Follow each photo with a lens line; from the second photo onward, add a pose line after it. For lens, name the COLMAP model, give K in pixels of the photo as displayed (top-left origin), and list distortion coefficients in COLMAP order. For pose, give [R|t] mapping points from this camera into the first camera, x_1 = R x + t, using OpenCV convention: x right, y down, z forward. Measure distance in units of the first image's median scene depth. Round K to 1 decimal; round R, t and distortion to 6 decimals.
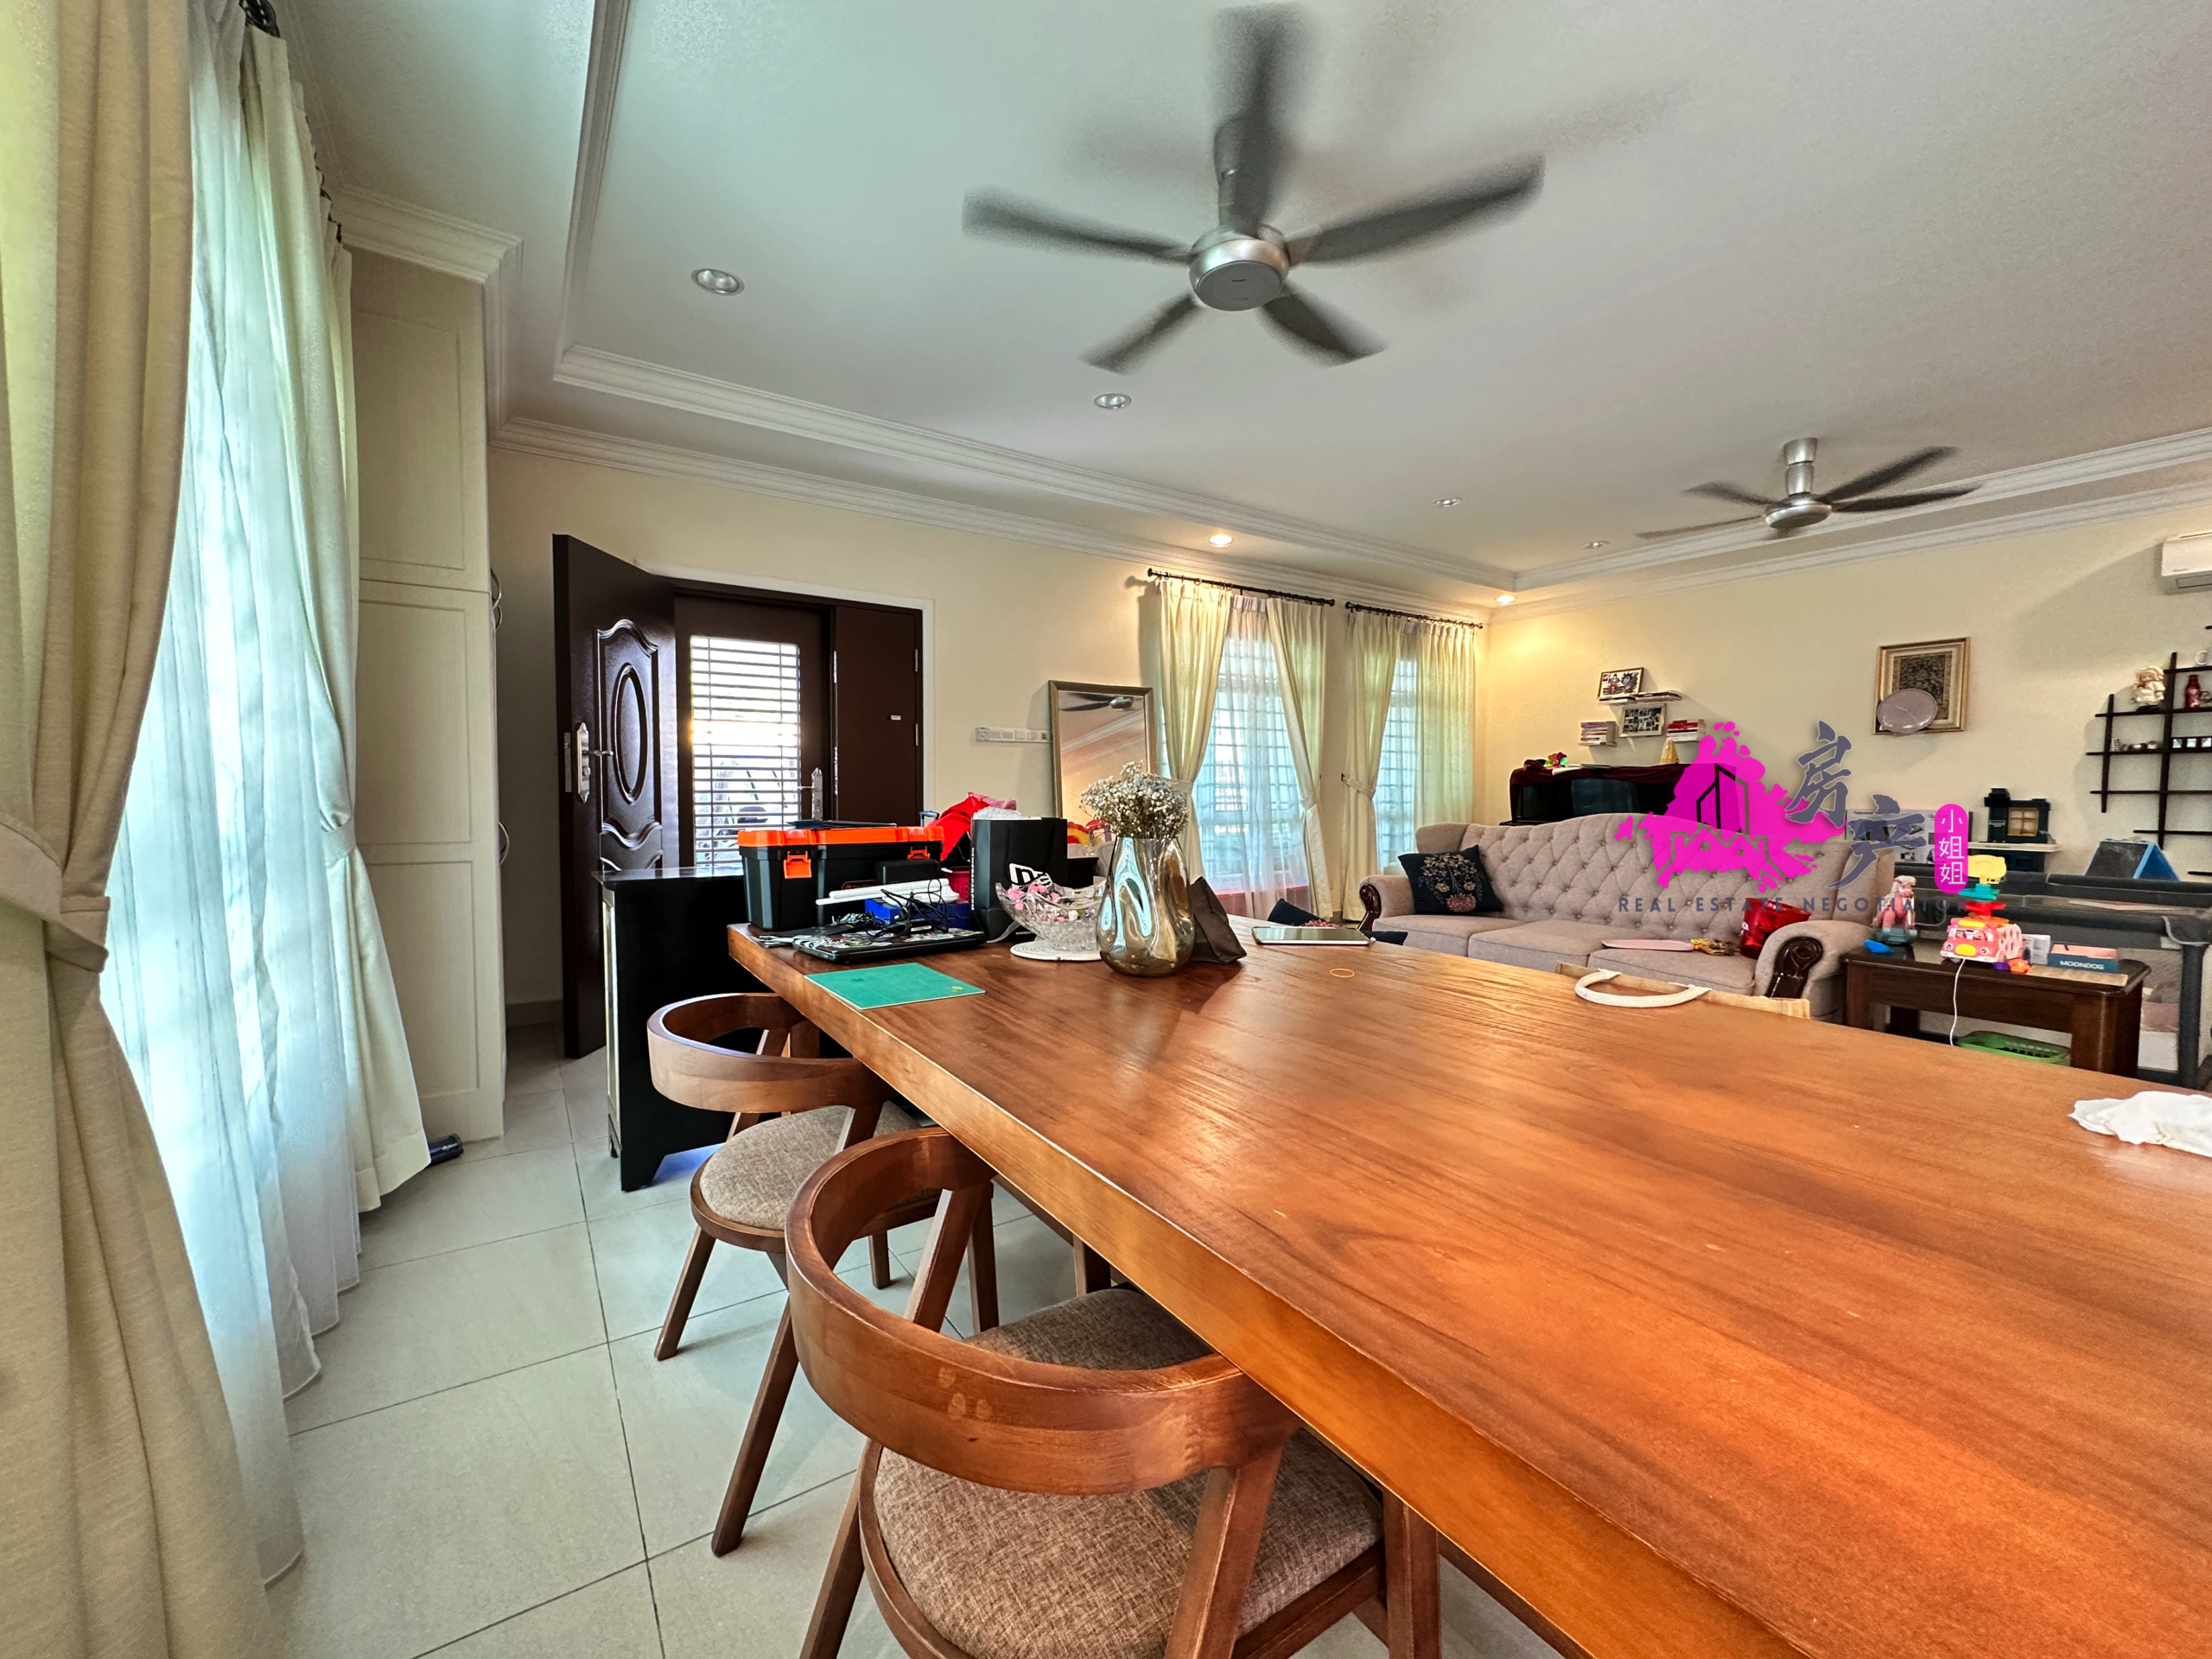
lens RADIAL K [[884.1, 0, 1112.0], [0, 884.1, 830.1], [0, 0, 1]] dist [-0.001980, 0.000933]
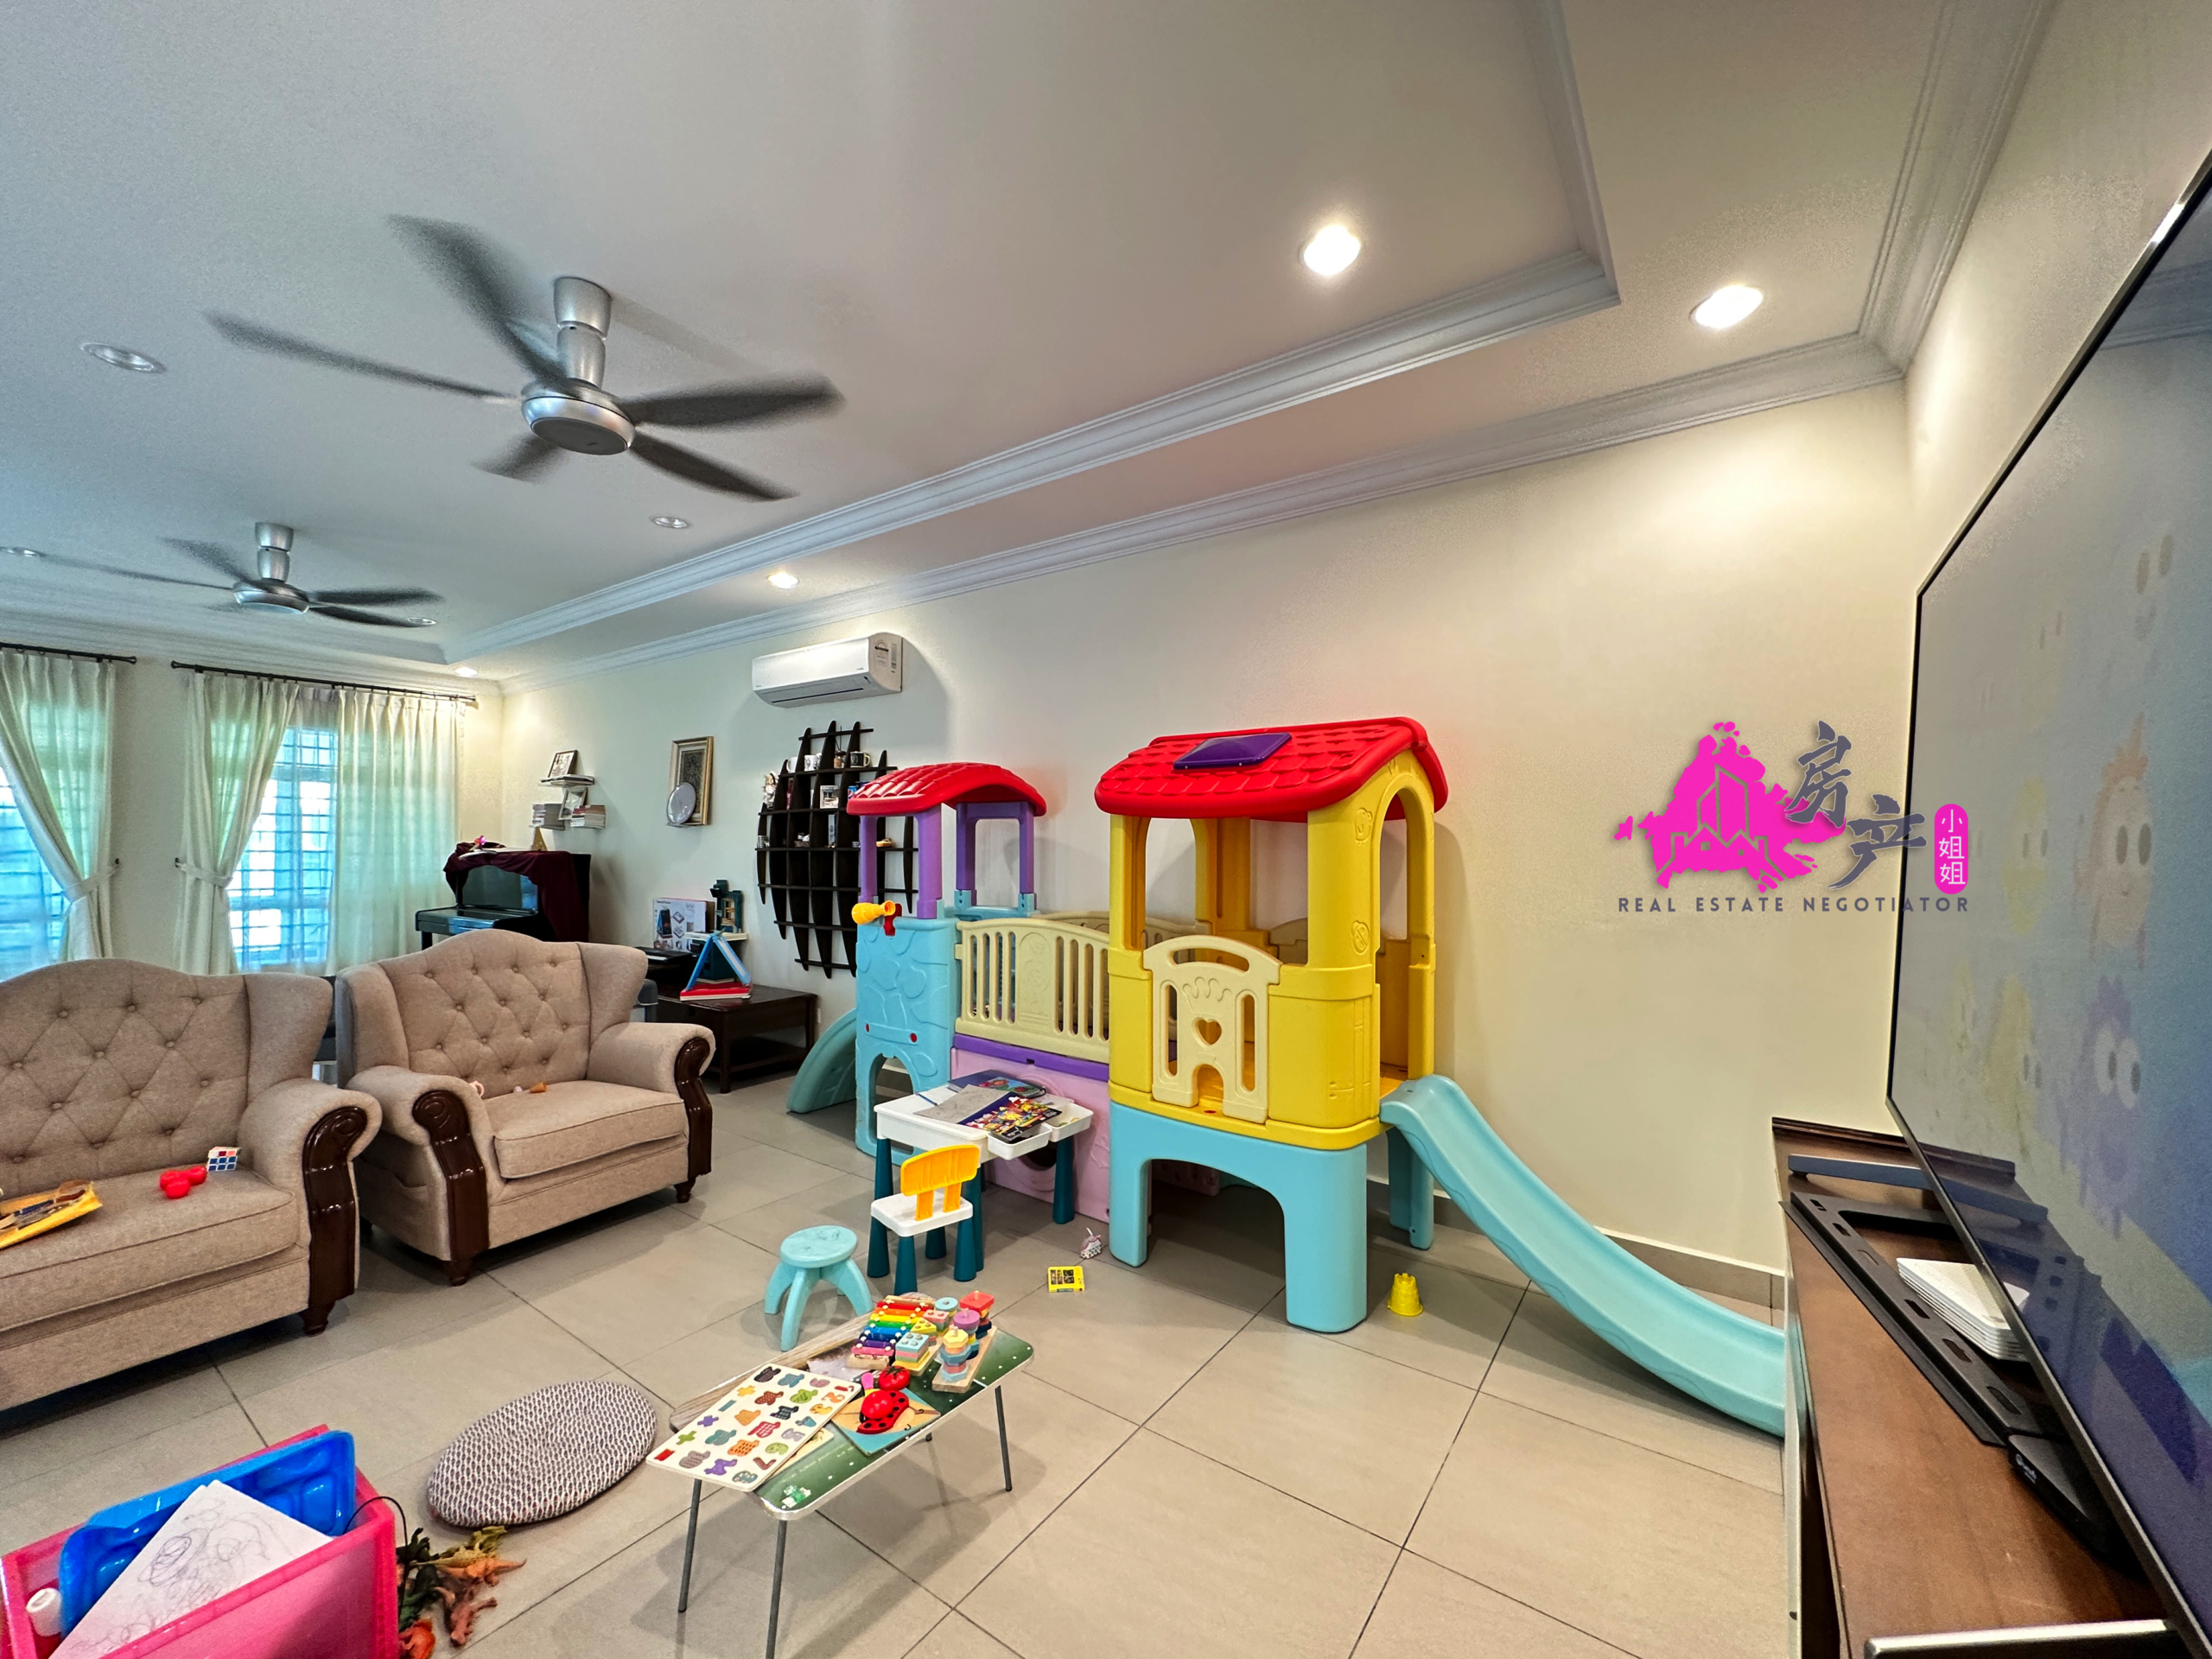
lens RADIAL K [[884.1, 0, 1107.2], [0, 884.1, 832.8], [0, 0, 1]] dist [-0.001980, 0.000933]
pose [[0.939173, 0.009854, 0.343303, 0.974885], [0.012638, 0.997920, -0.063216, -0.027795], [-0.343212, 0.063709, 0.937095, -0.136916]]
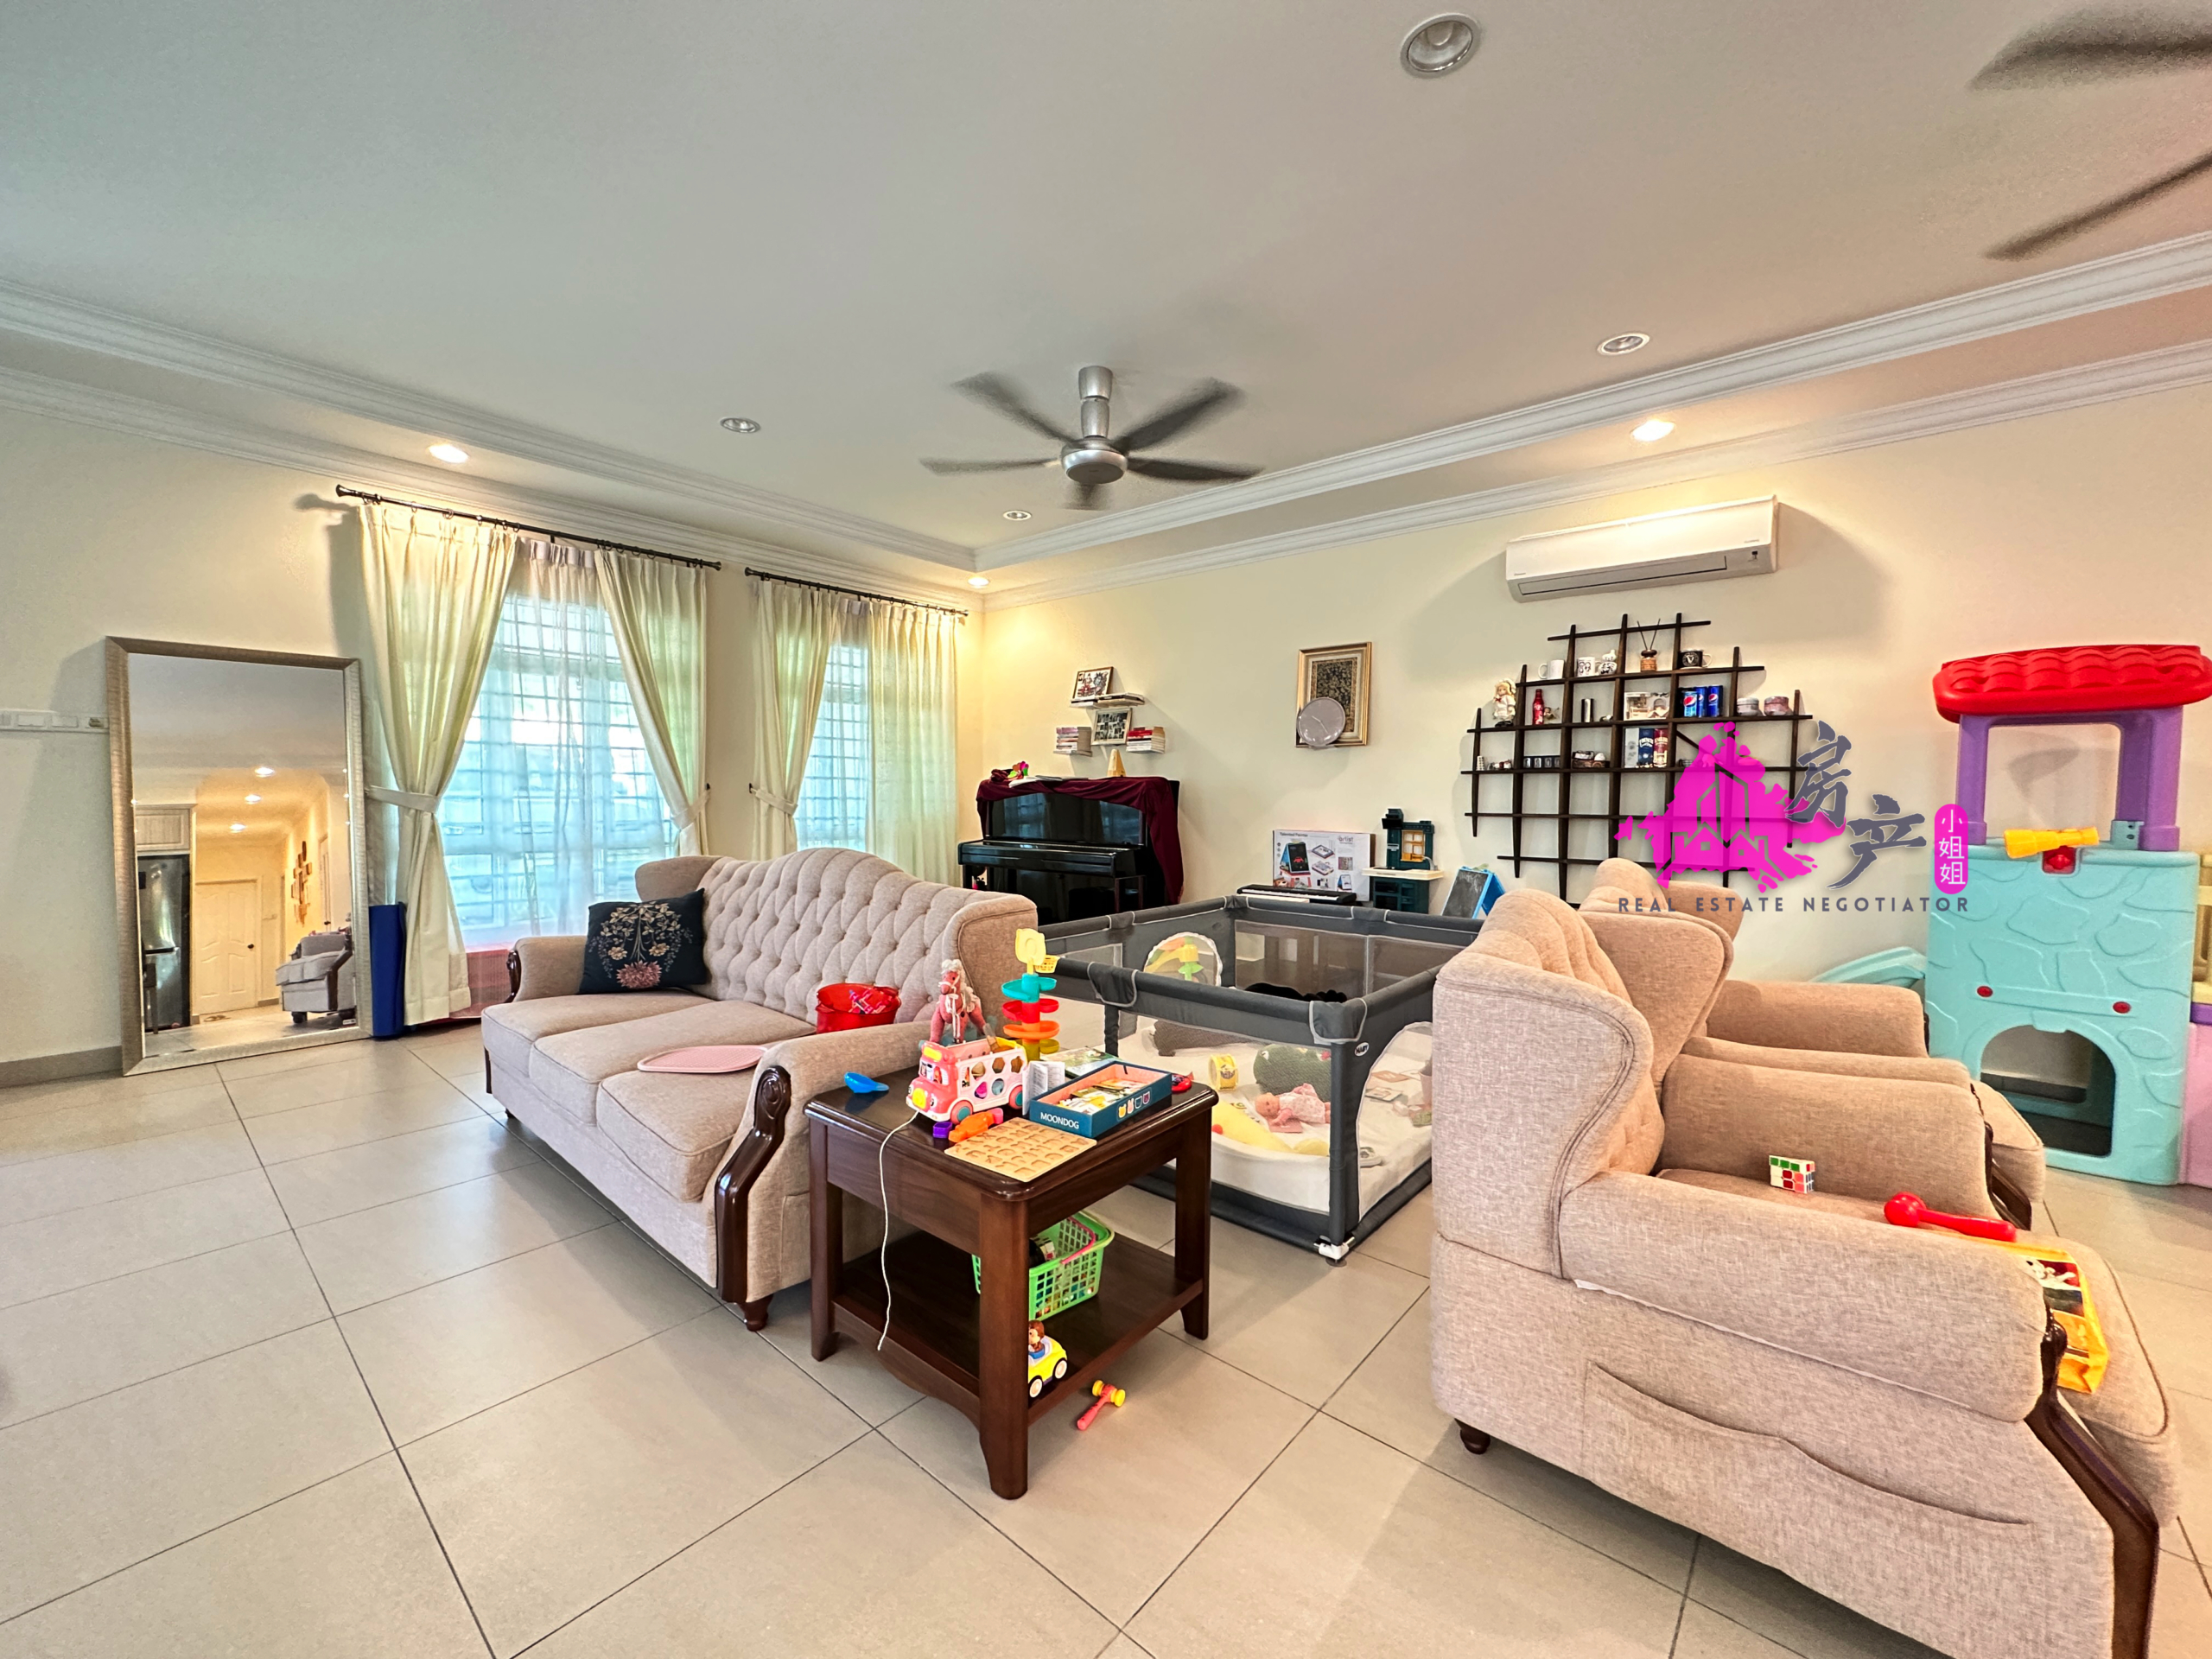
lens RADIAL K [[884.1, 0, 1109.1], [0, 884.1, 833.4], [0, 0, 1]] dist [-0.001980, 0.000933]
pose [[0.965571, -0.004846, 0.260094, 0.437454], [0.005054, 0.999987, -0.000131, -0.021052], [-0.260090, 0.001441, 0.965583, 0.176953]]
